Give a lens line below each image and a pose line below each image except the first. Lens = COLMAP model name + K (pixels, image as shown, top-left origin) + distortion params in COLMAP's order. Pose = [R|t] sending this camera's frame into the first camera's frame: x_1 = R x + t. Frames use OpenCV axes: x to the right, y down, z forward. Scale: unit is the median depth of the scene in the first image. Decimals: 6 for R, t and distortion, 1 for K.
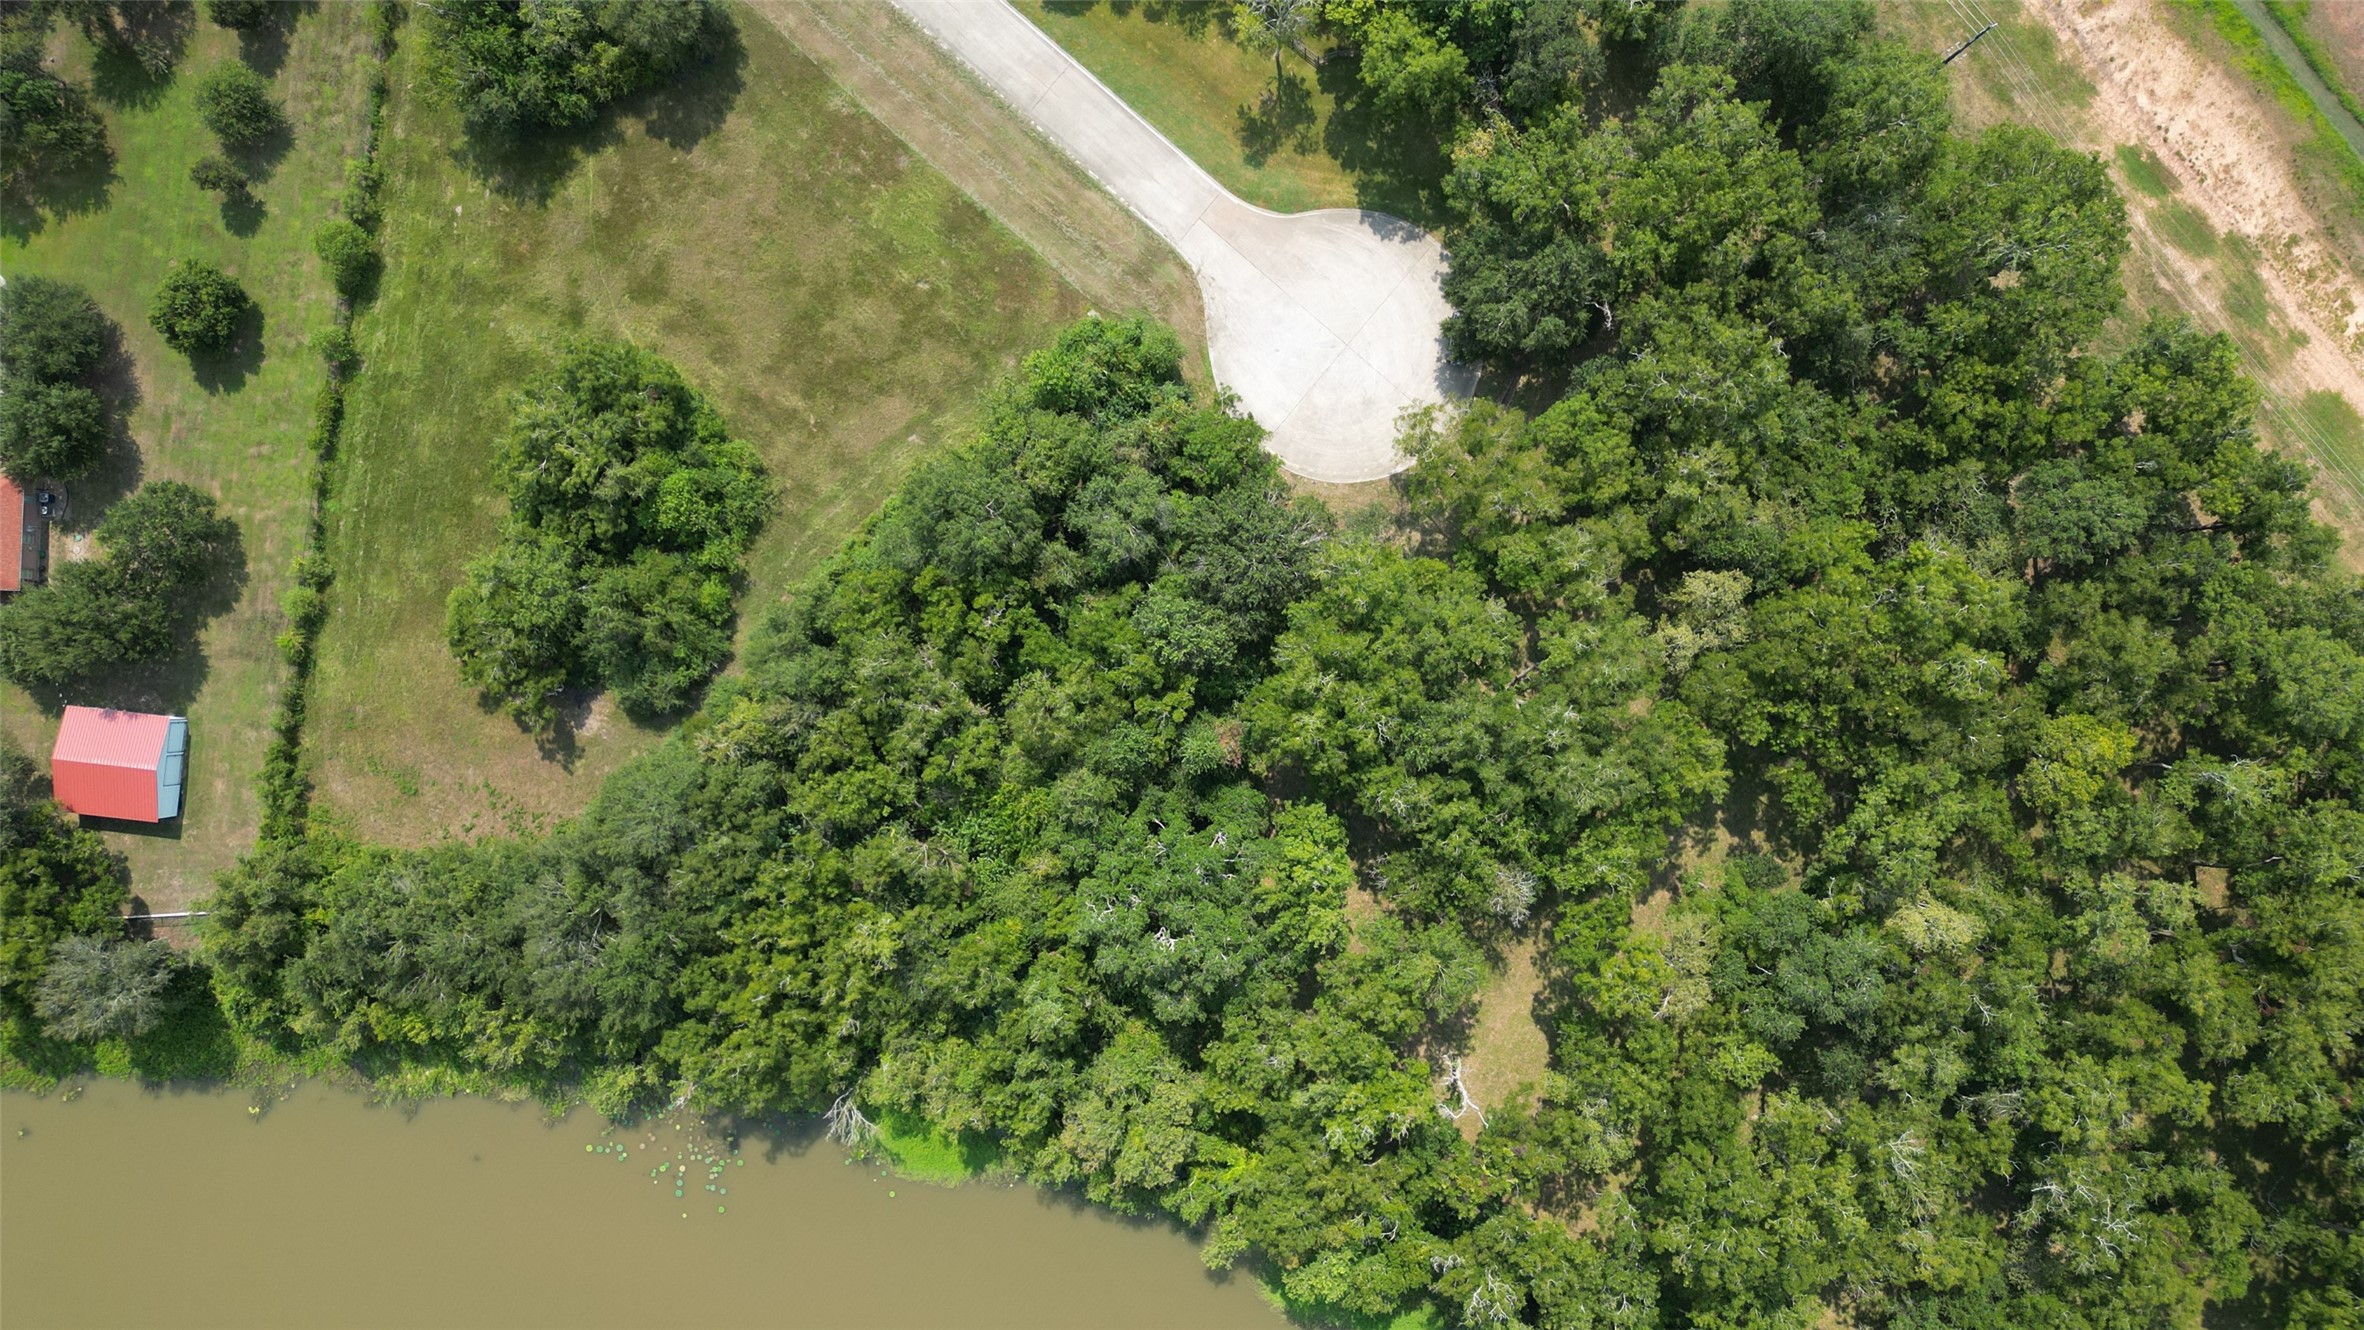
lens RADIAL K [[1653.9, 0, 1180.7], [0, 1653.9, 670.3], [0, 0, 1]] dist [0.081690, -0.086601]
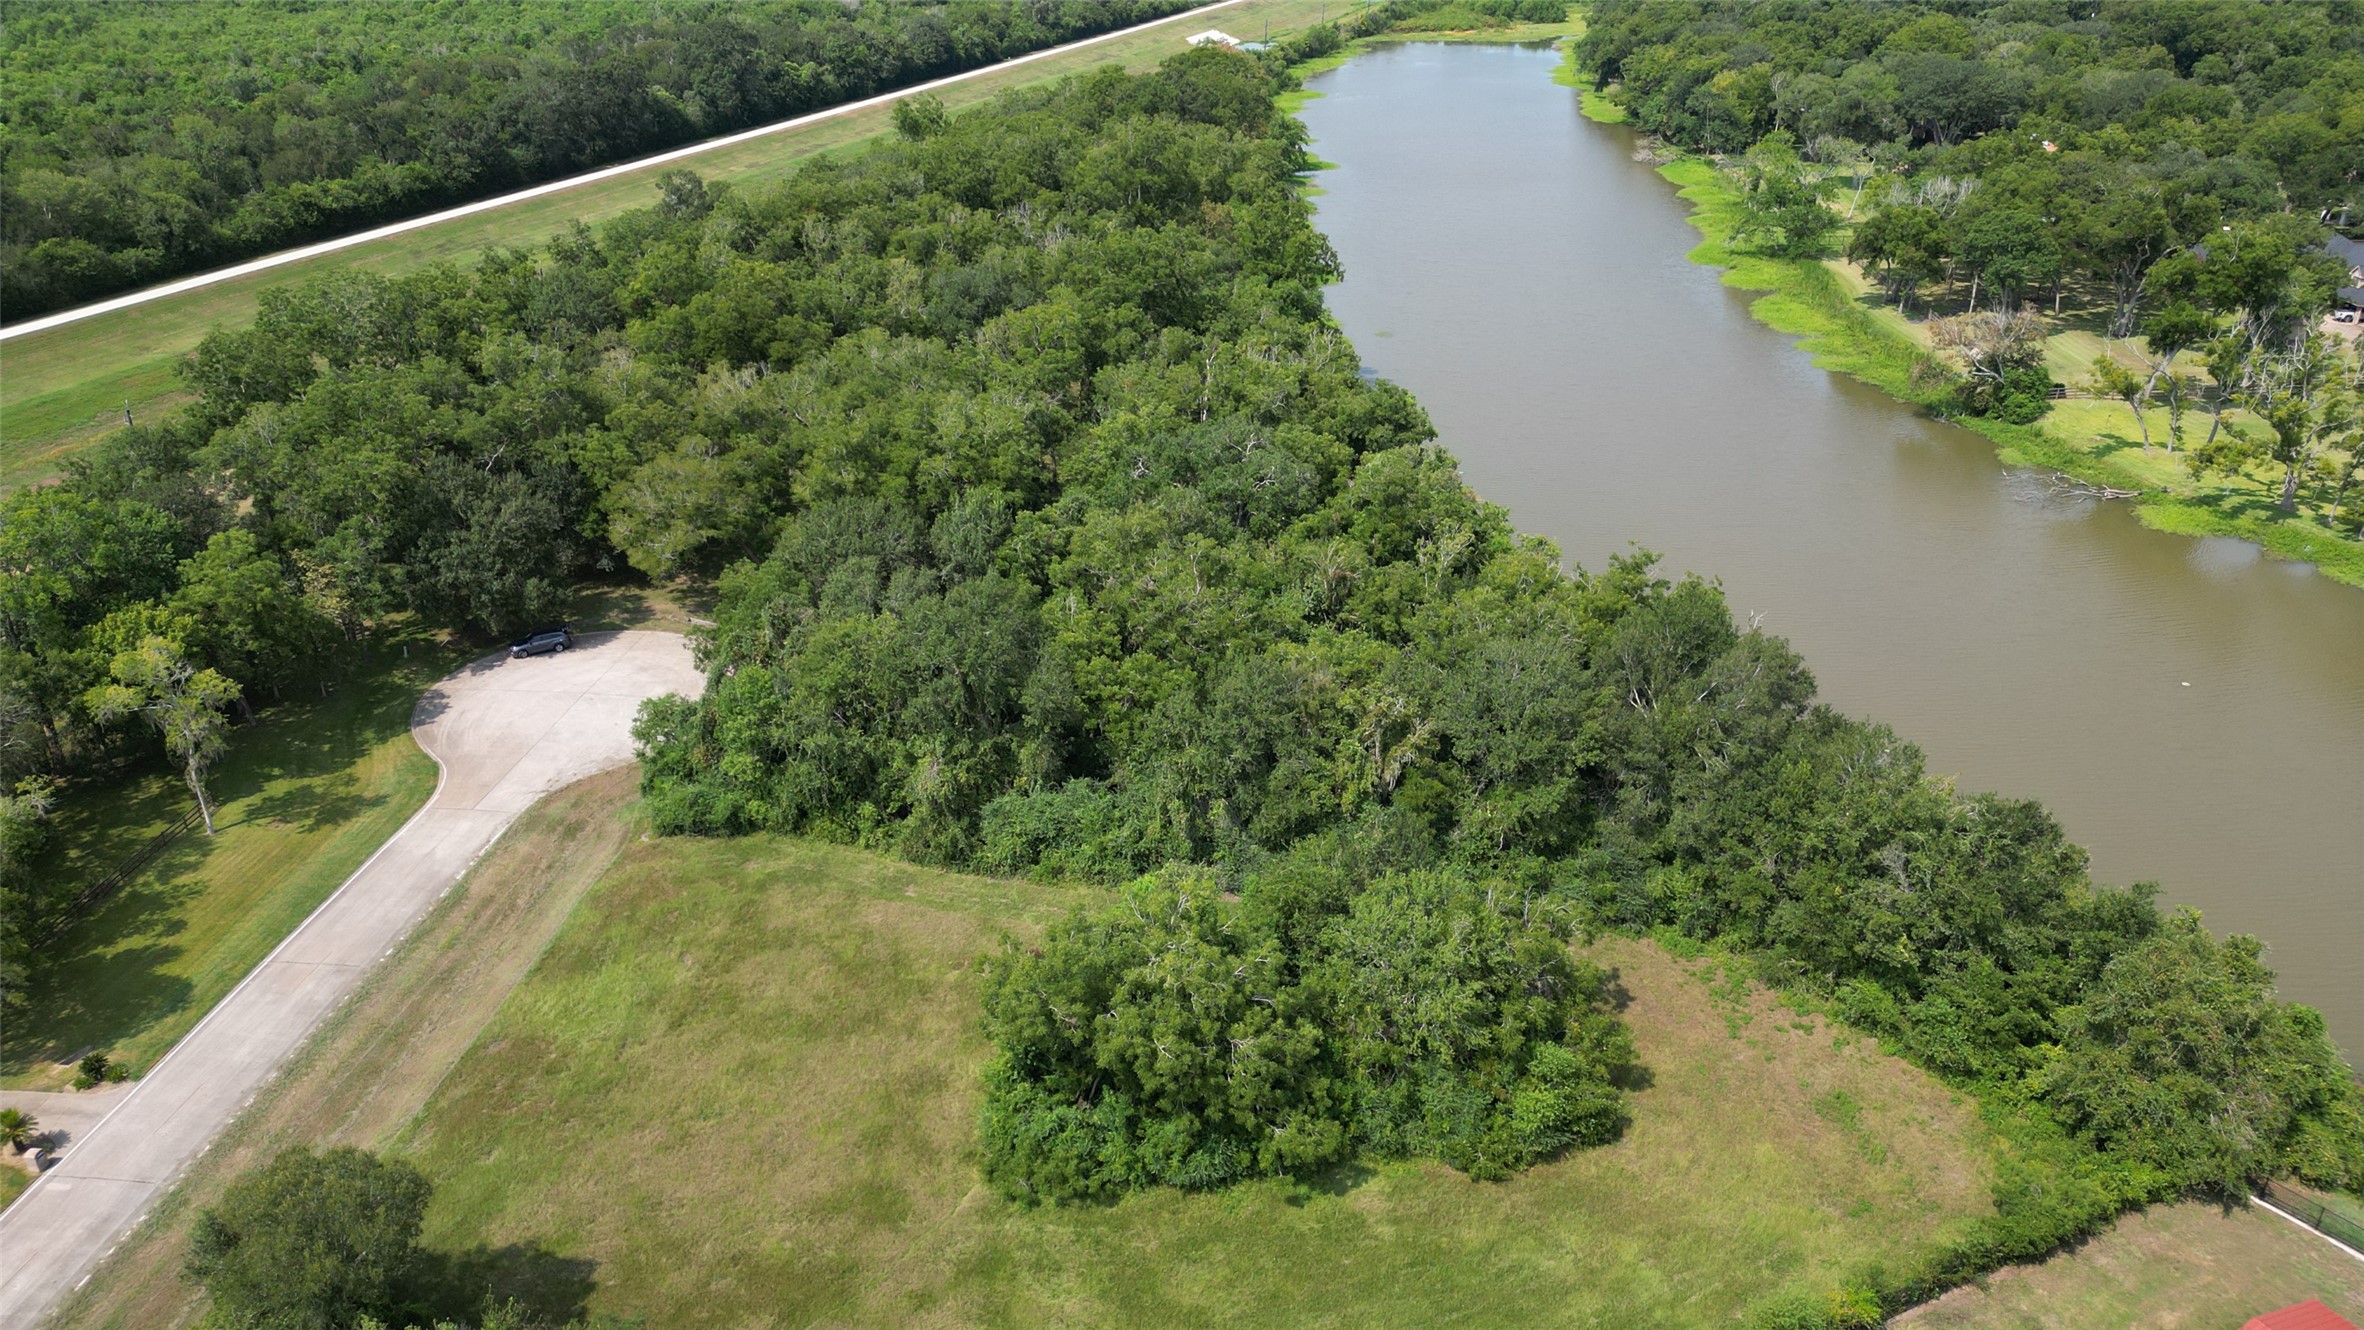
lens RADIAL K [[1653.9, 0, 1180.7], [0, 1653.9, 670.3], [0, 0, 1]] dist [0.081690, -0.086601]
pose [[-0.562758, -0.356380, 0.745853, -0.754696], [0.826573, -0.232846, 0.512405, -0.406040], [-0.008942, 0.904863, 0.425610, 0.663379]]
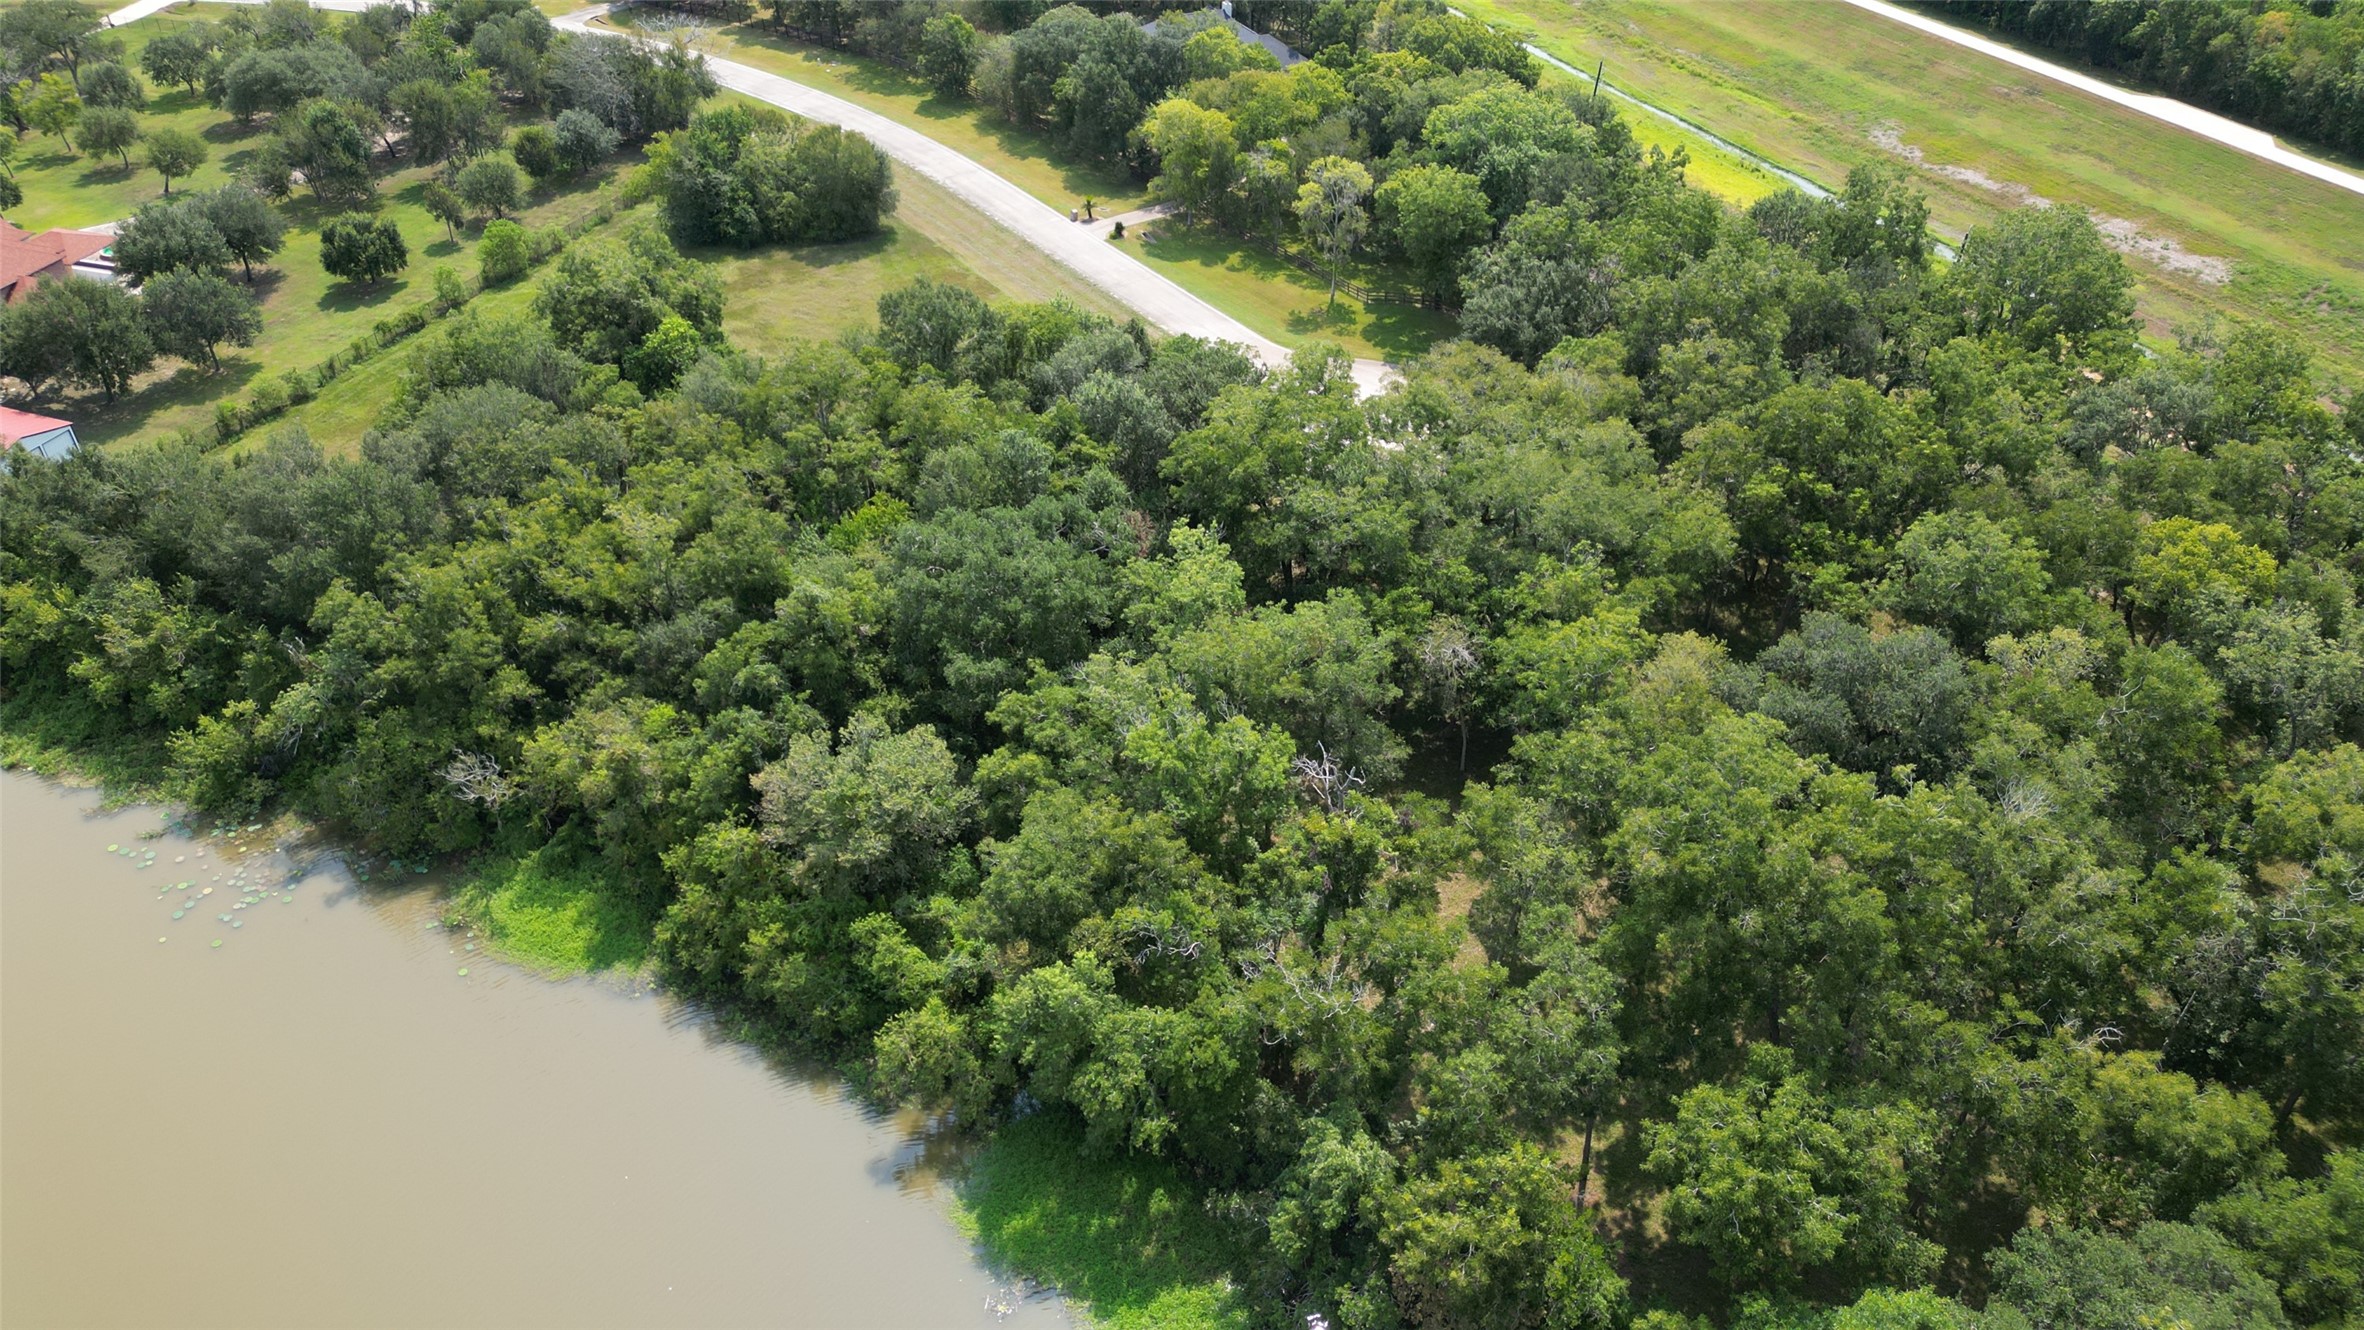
lens RADIAL K [[1657.9, 0, 1182.6], [0, 1657.9, 670.8], [0, 0, 1]] dist [0.068976, -0.065451]
pose [[0.971822, 0.155451, -0.177191, 0.212681], [-0.235352, 0.598191, -0.766014, 0.729487], [-0.013084, 0.786131, 0.617921, 0.536684]]
